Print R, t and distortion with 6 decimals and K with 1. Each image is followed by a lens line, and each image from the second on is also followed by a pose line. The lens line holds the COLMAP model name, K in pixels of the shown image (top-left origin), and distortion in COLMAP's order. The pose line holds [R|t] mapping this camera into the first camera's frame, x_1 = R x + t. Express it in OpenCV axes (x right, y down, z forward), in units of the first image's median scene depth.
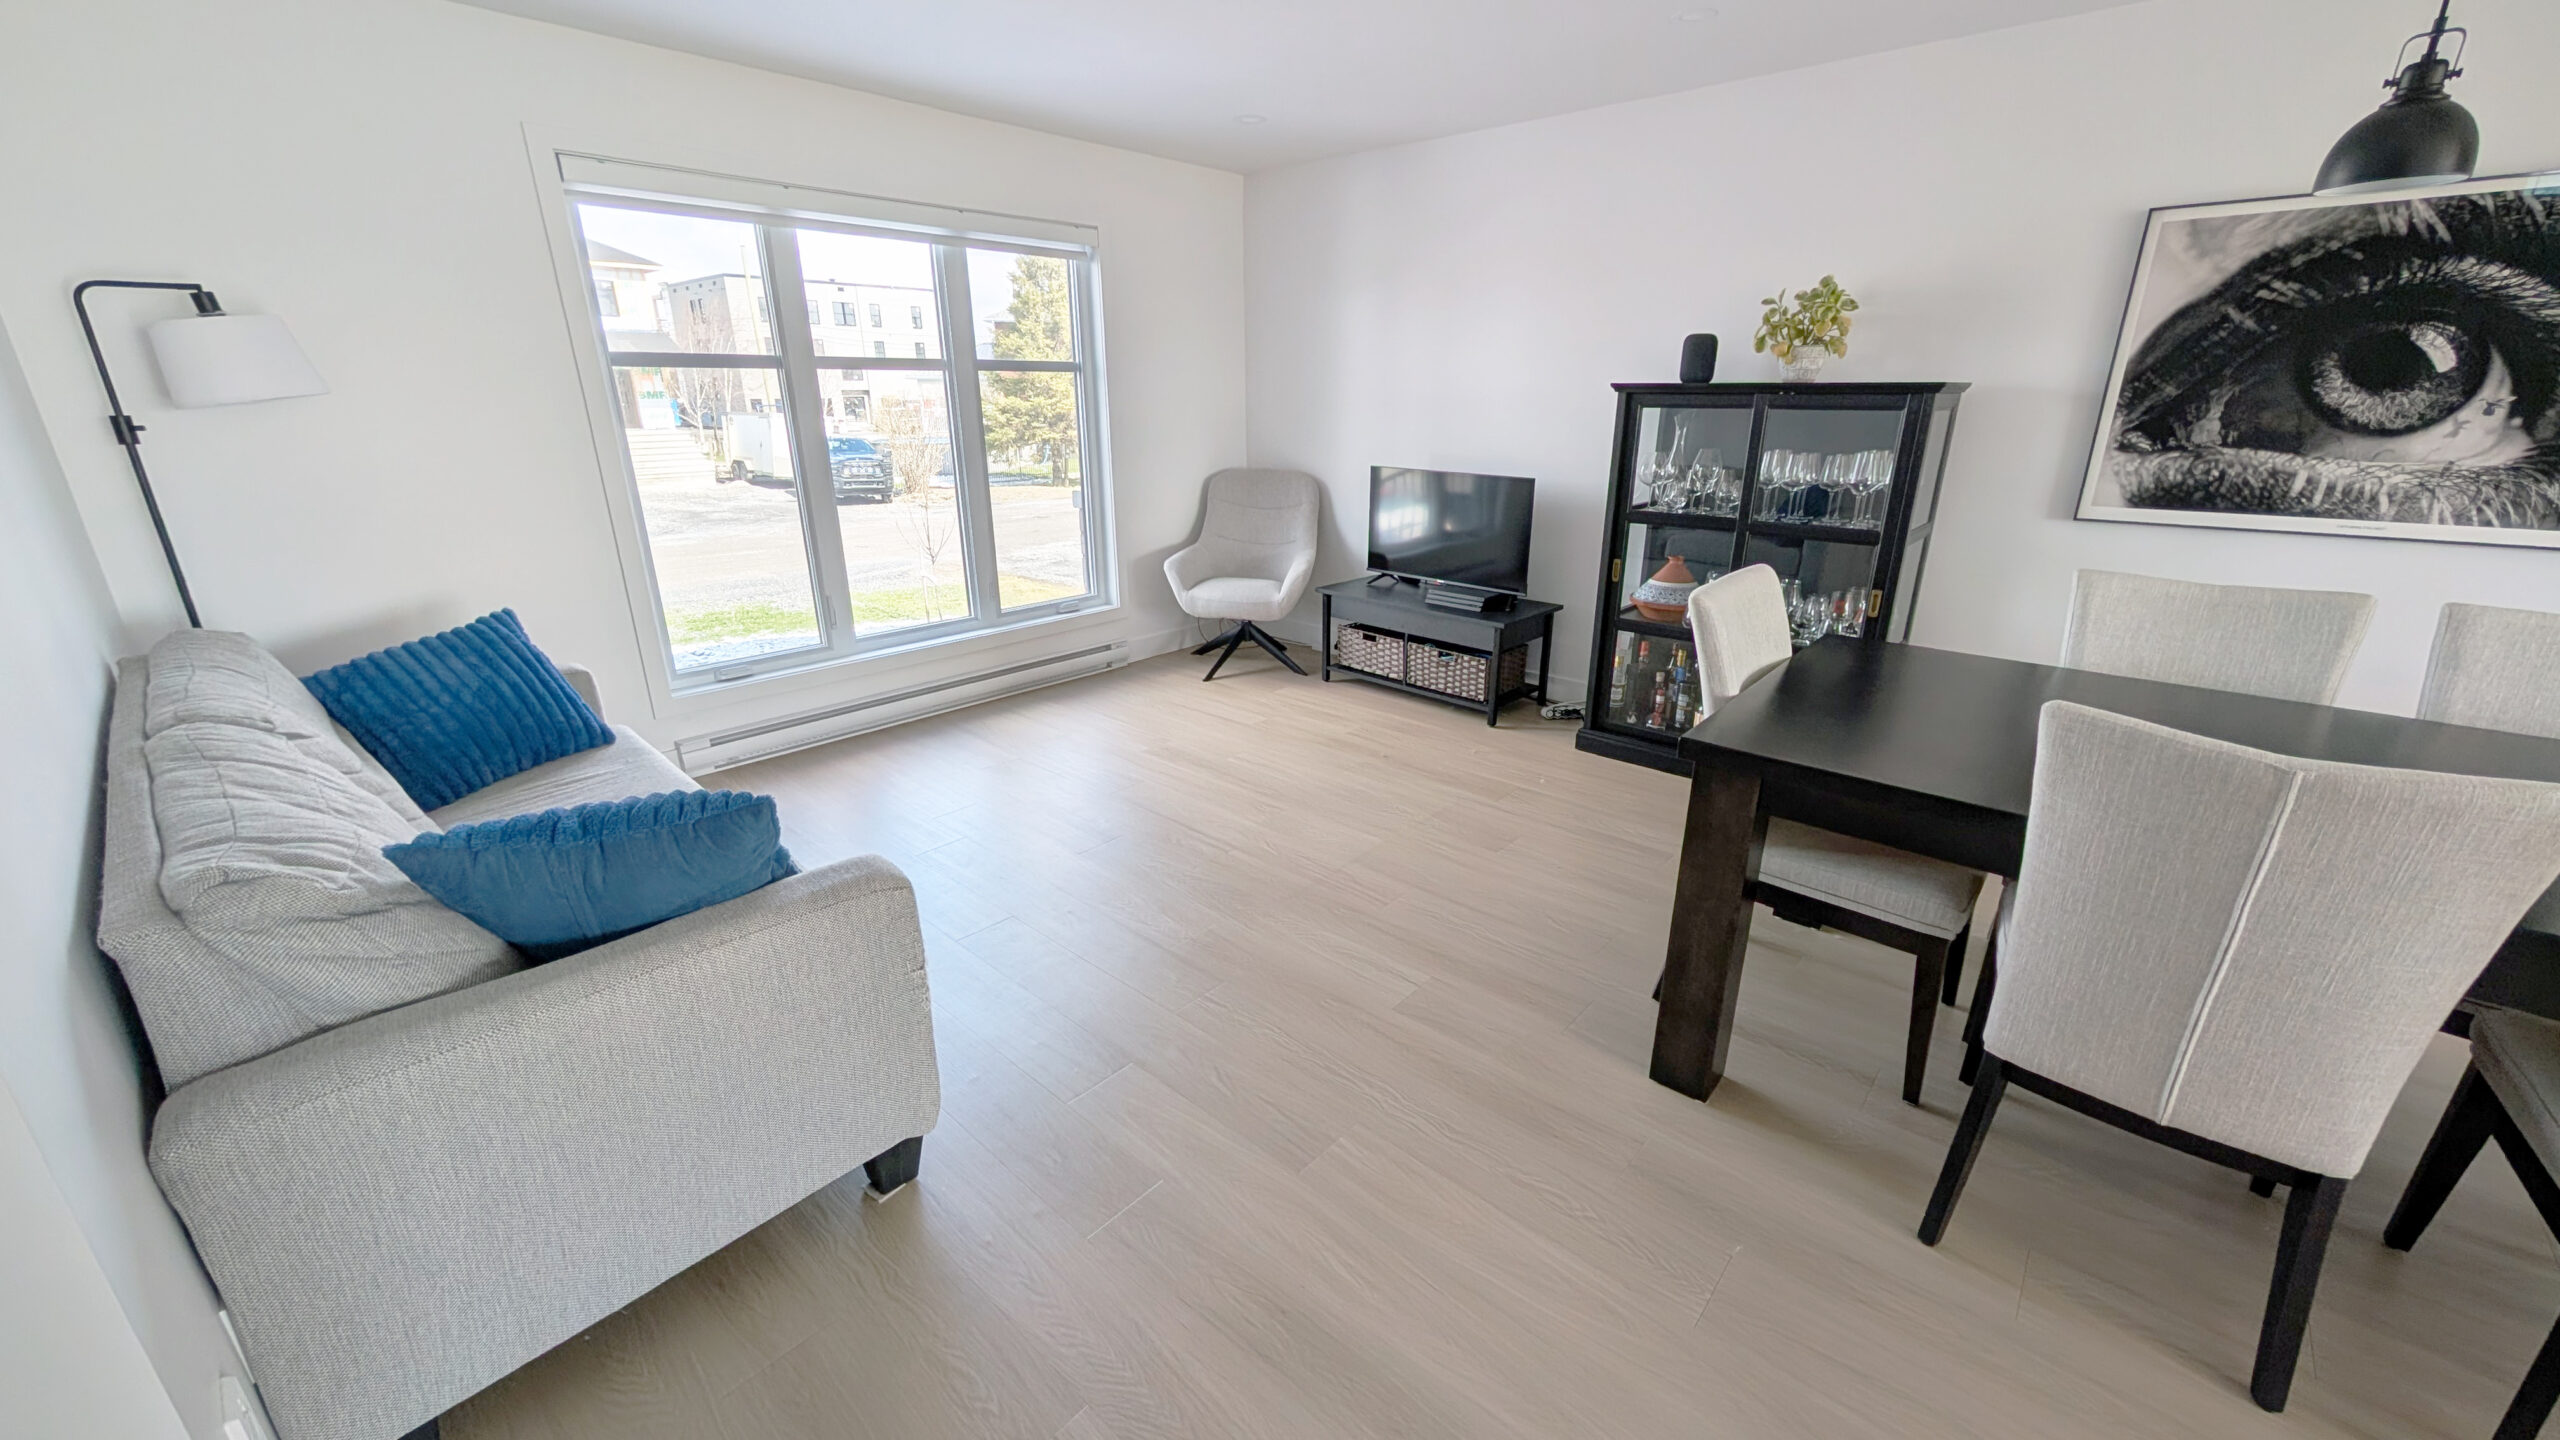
lens RADIAL K [[960.9, 0, 1284.1], [0, 960.9, 709.0], [0, 0, 1]] dist [-0.001228, 0.000292]
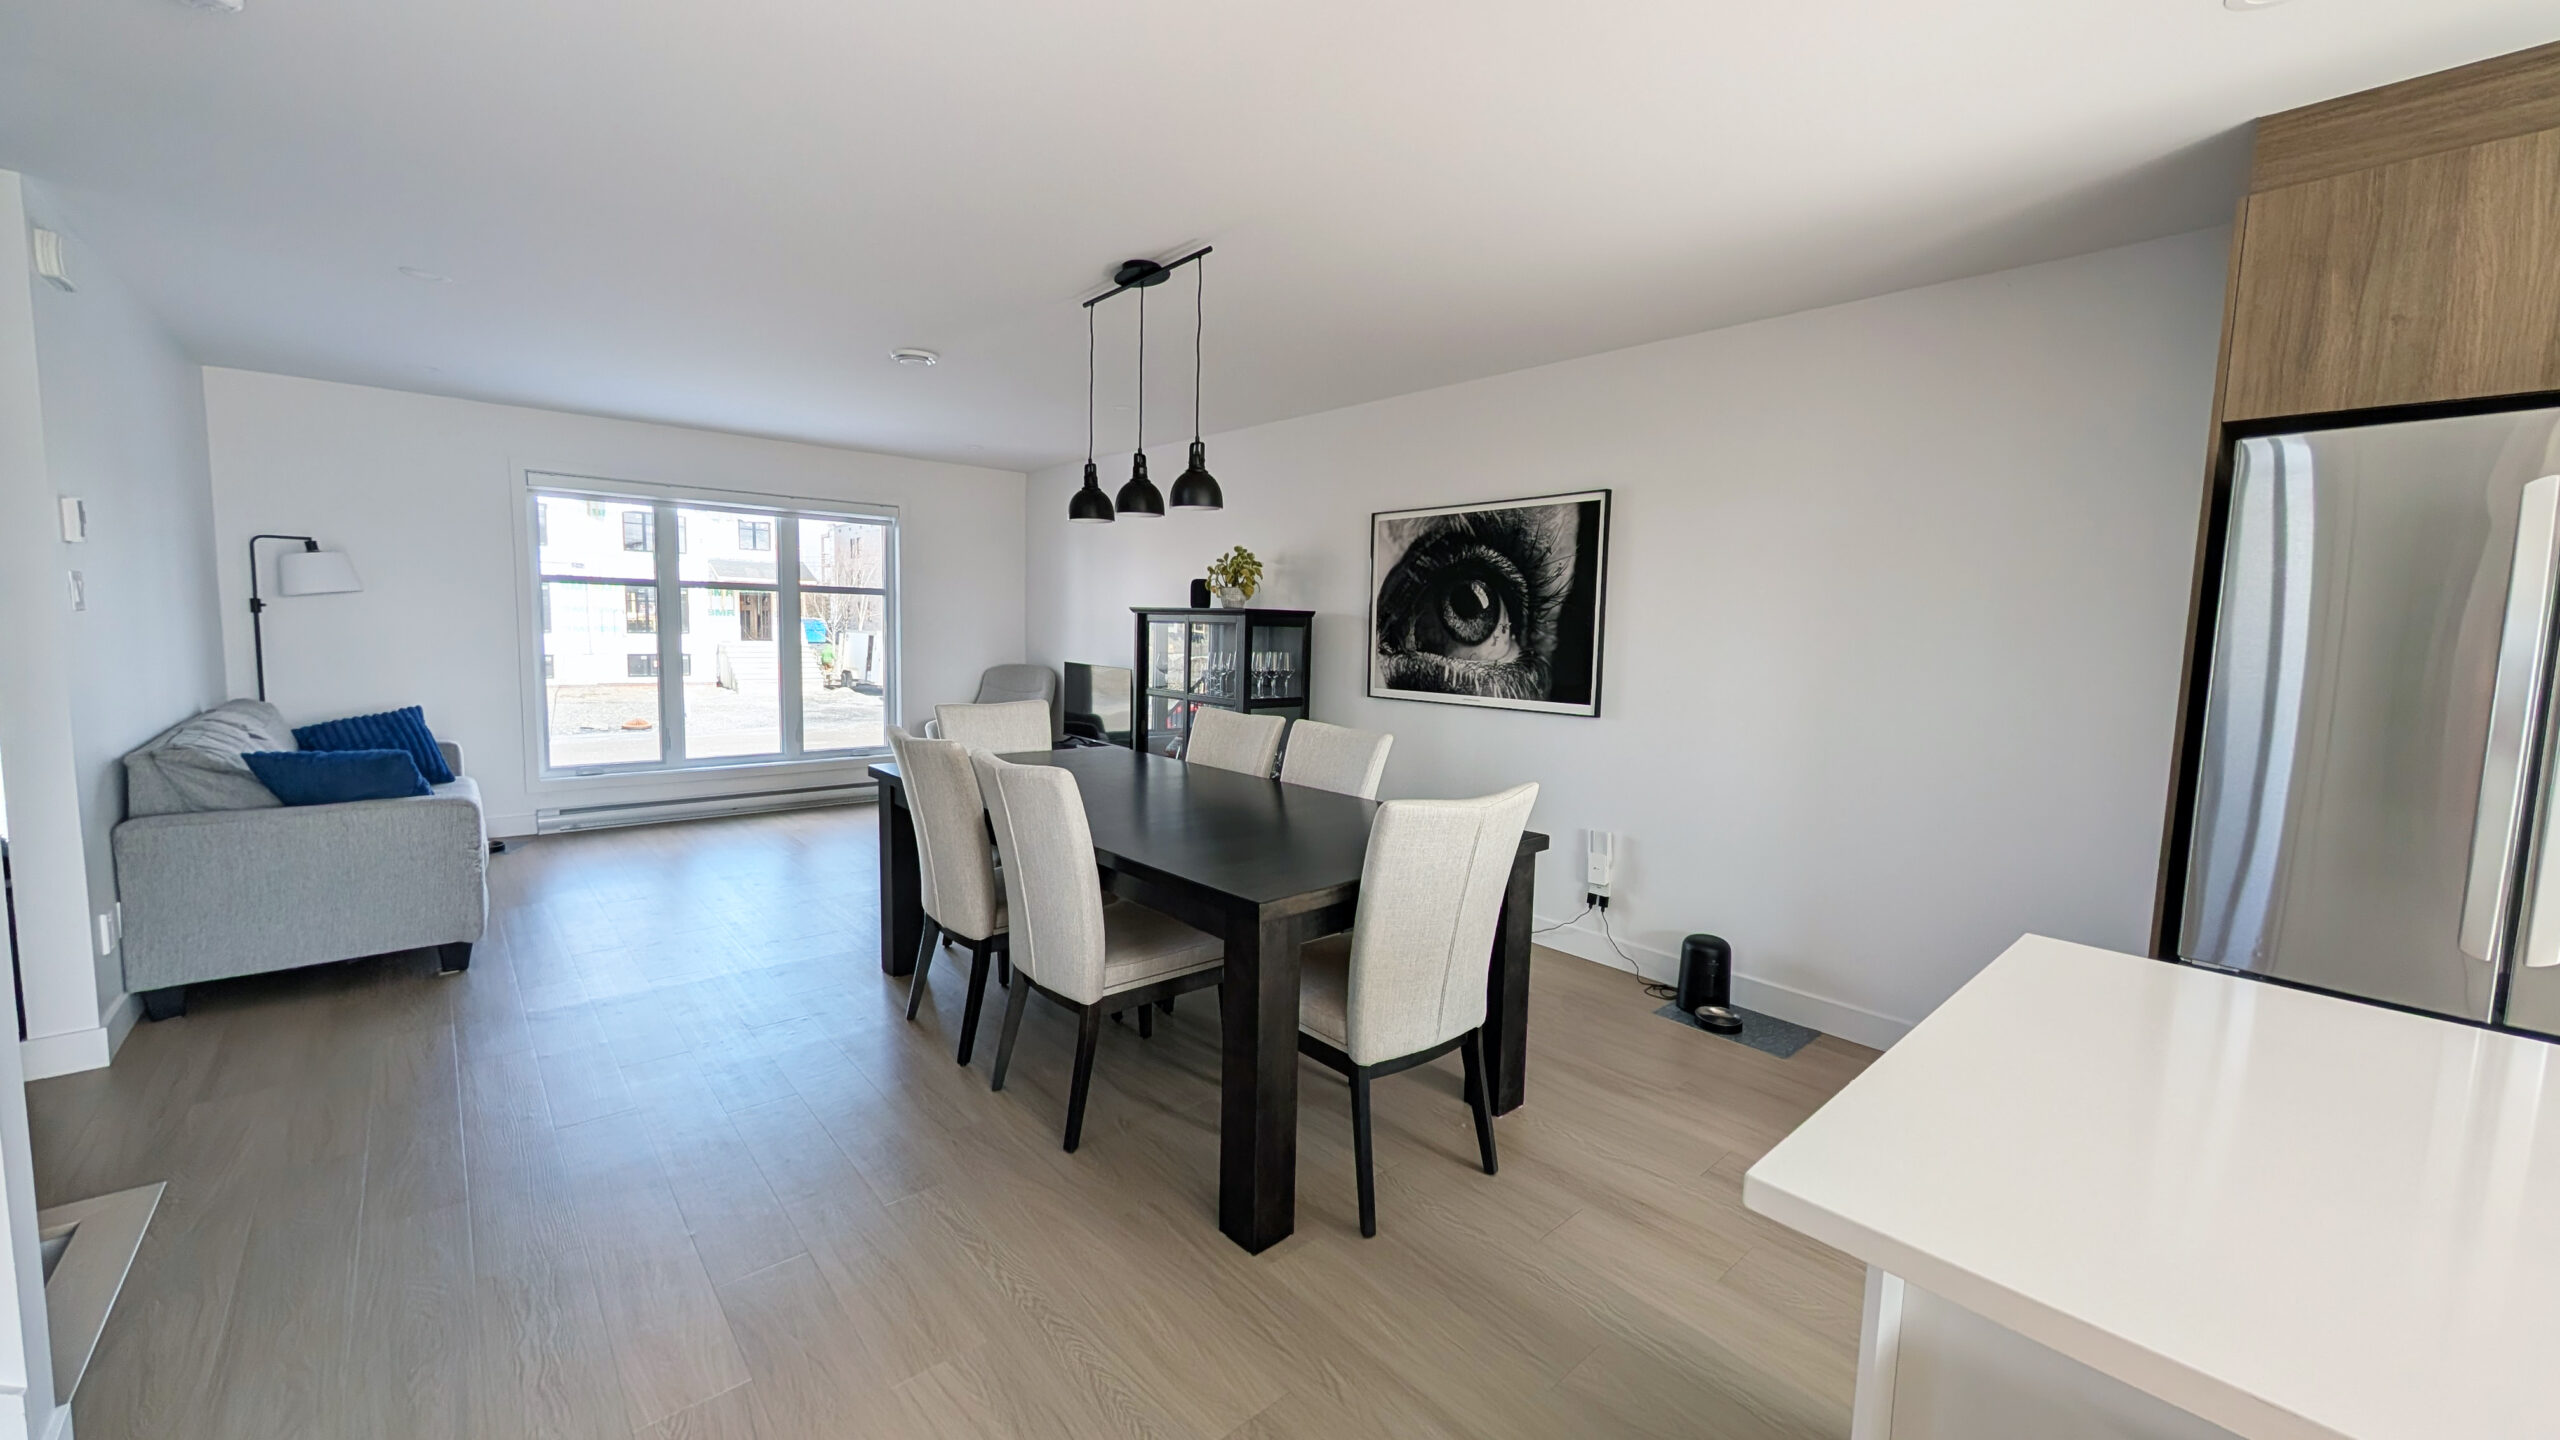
lens RADIAL K [[960.9, 0, 1284.1], [0, 960.9, 709.0], [0, 0, 1]] dist [-0.001228, 0.000292]
pose [[0.993540, 0.036492, -0.107457, 0.913072], [-0.060452, 0.971548, -0.228999, 0.196485], [0.096042, 0.234016, 0.967477, -0.537764]]
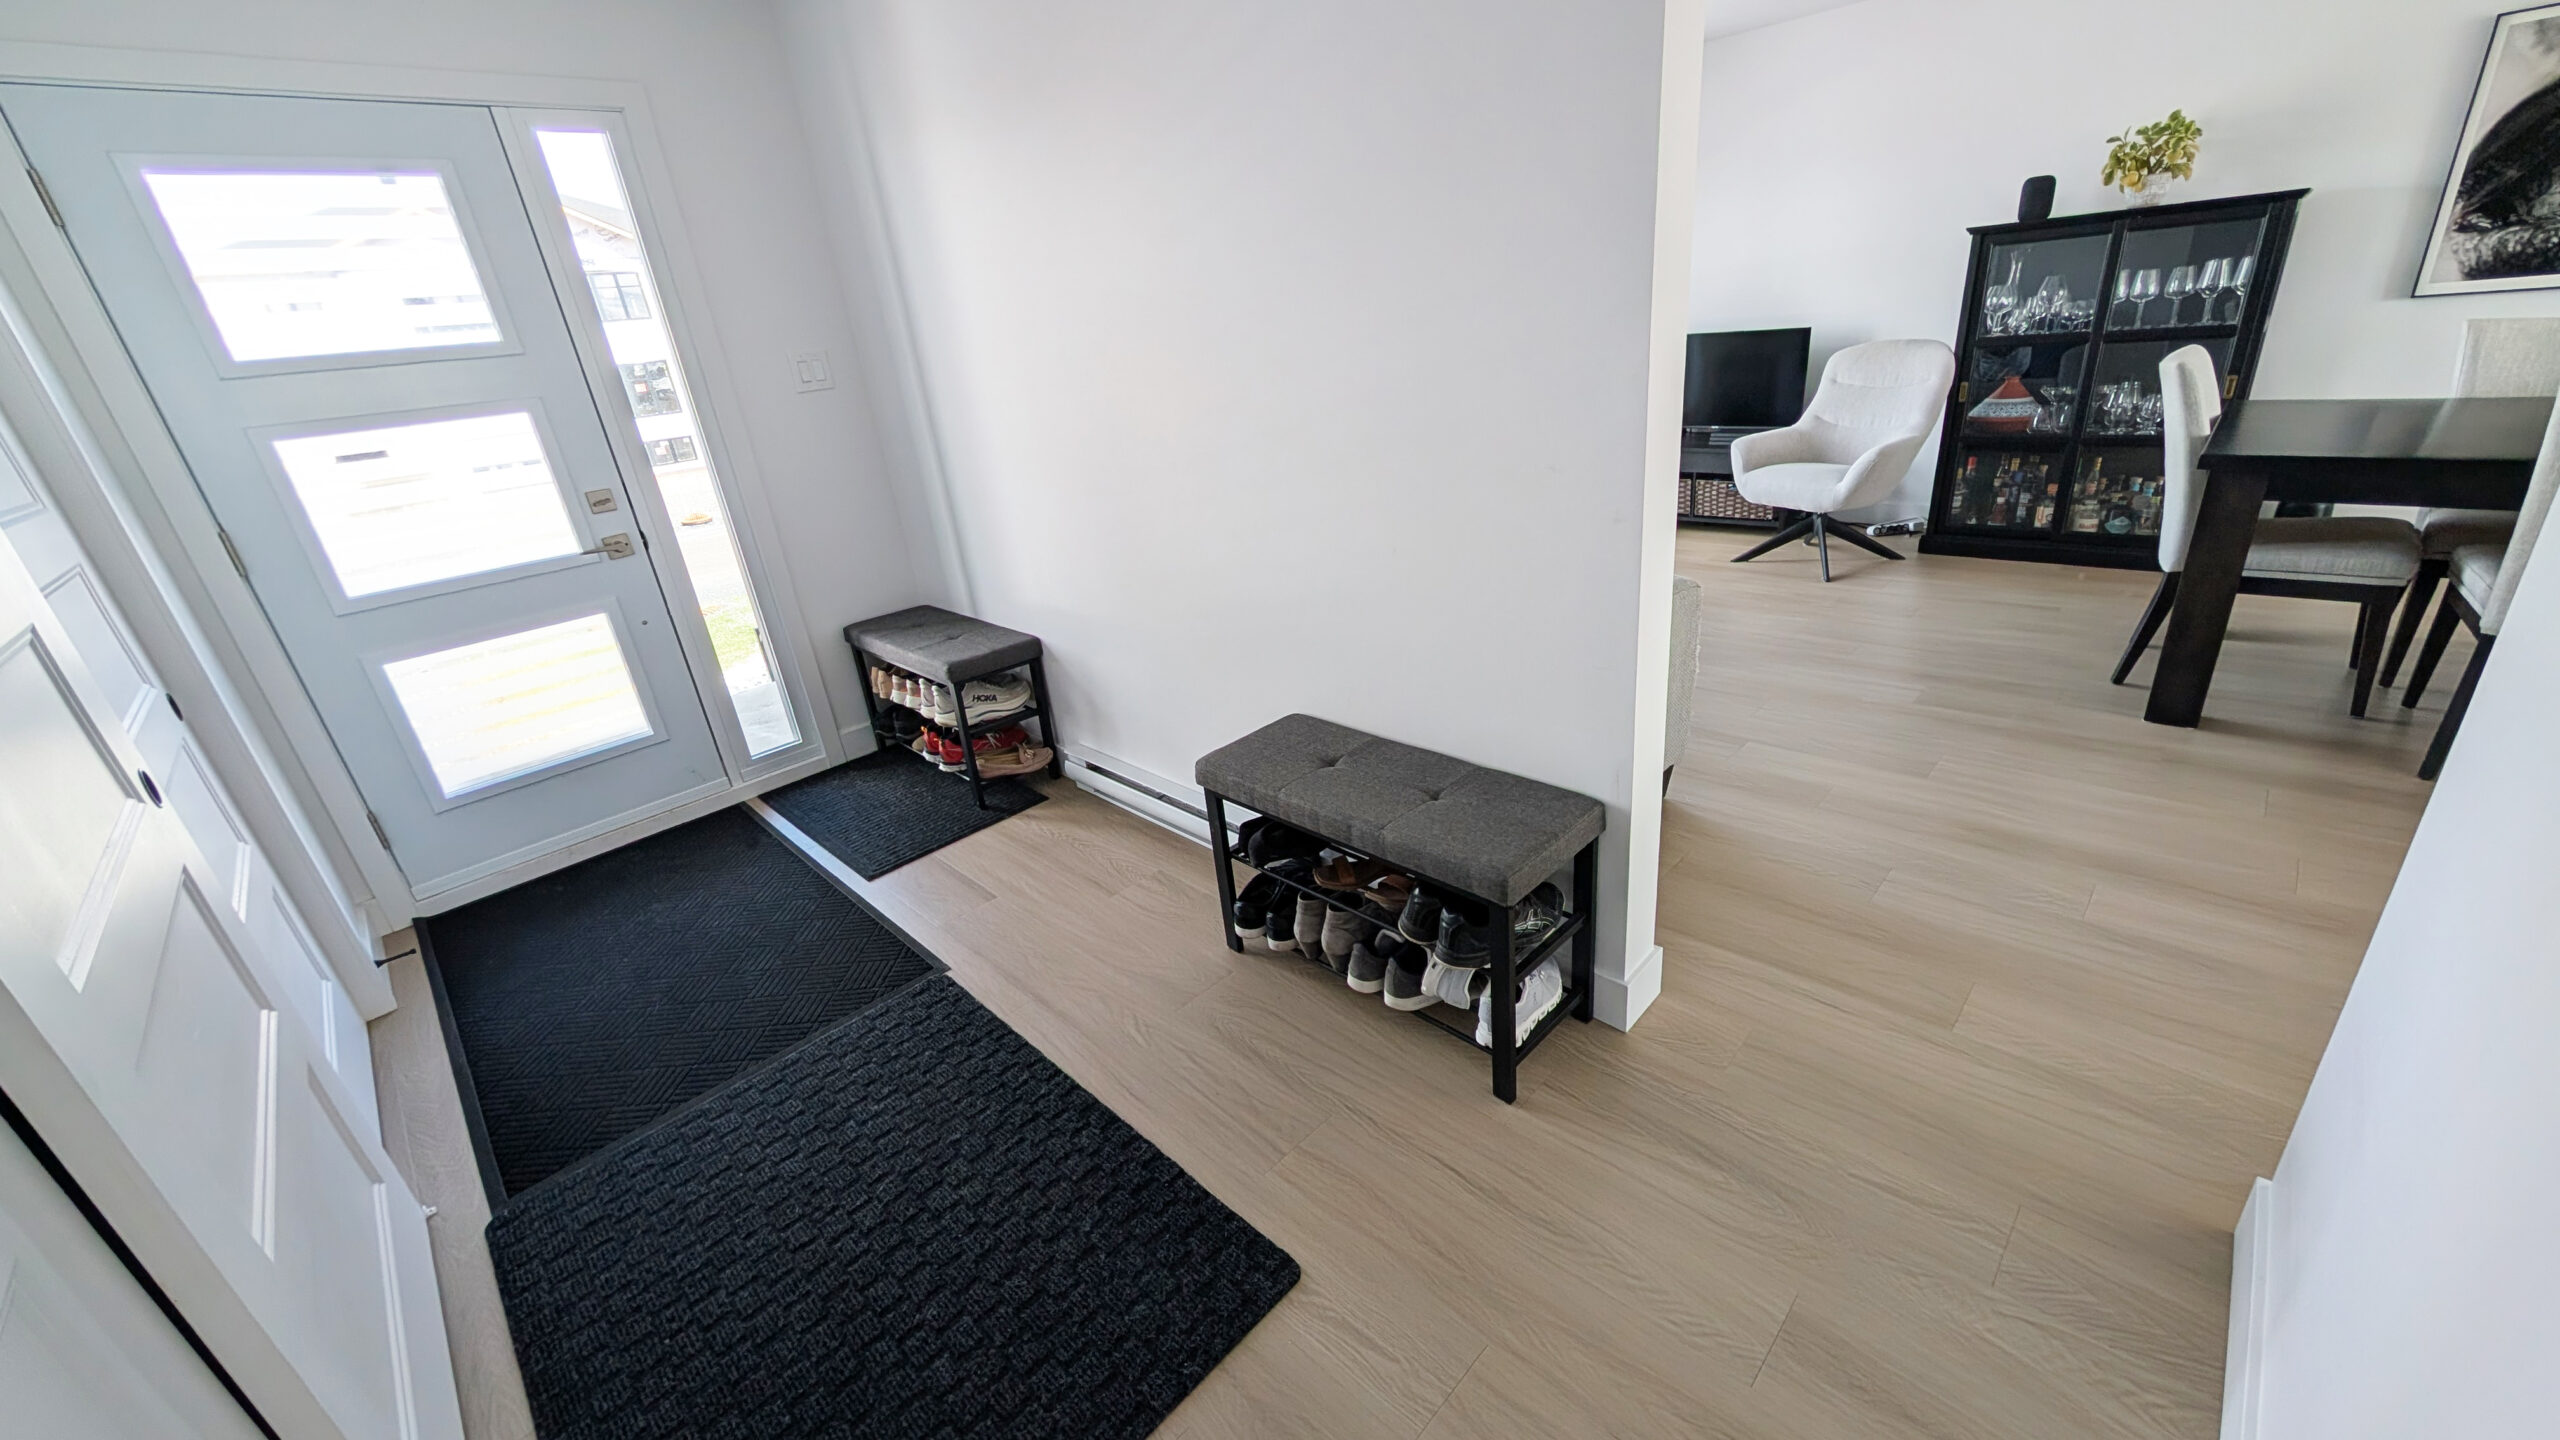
lens RADIAL K [[960.9, 0, 1284.1], [0, 960.9, 709.0], [0, 0, 1]] dist [-0.001228, 0.000292]
pose [[0.993142, -0.074800, -0.089856, -0.516635], [0.081293, 0.994164, 0.070912, 0.116365], [0.084027, -0.077731, 0.993427, -0.347880]]
